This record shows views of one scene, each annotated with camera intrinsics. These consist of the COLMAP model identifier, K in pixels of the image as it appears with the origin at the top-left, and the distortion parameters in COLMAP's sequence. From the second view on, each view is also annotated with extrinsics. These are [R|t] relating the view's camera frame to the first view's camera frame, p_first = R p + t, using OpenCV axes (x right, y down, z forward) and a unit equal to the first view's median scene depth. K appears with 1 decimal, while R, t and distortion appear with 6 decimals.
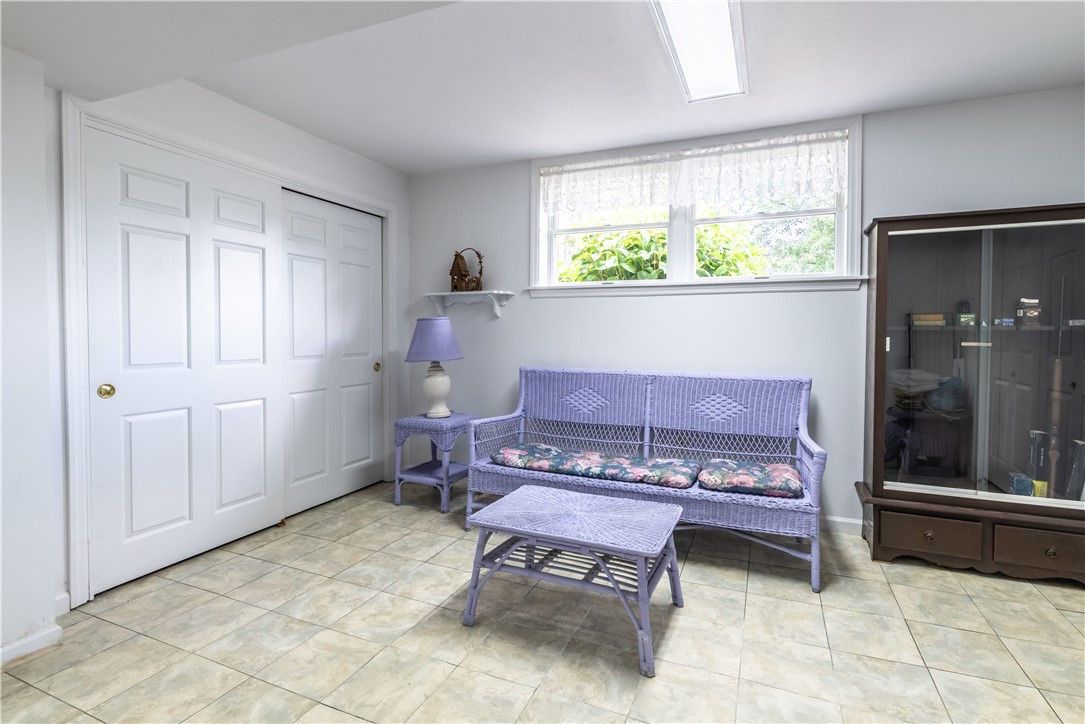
lens RADIAL K [[520.5, 0, 544.5], [0, 520.5, 342.6], [0, 0, 1]] dist [-0.001155, -0.000558]
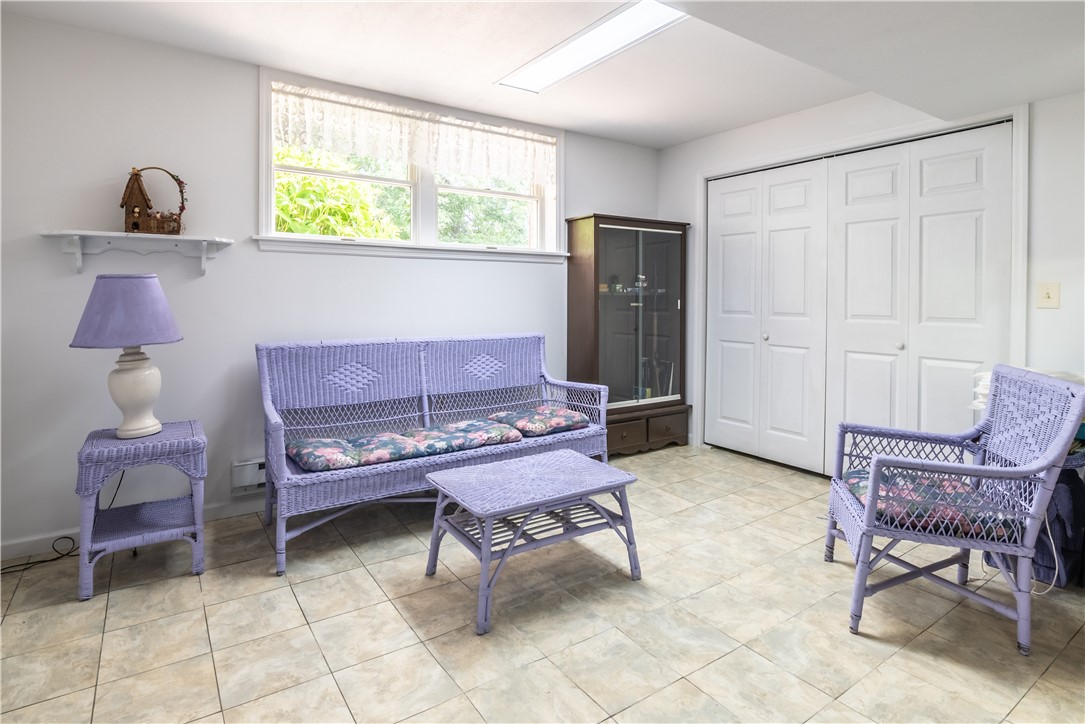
lens RADIAL K [[577.5, 0, 542.9], [0, 577.5, 300.2], [0, 0, 1]] dist [0.000131, -0.000457]
pose [[0.533323, -0.010047, 0.845852, -0.595375], [0.011908, 0.999920, 0.004369, -0.016059], [-0.845828, 0.007743, 0.533399, 0.251963]]
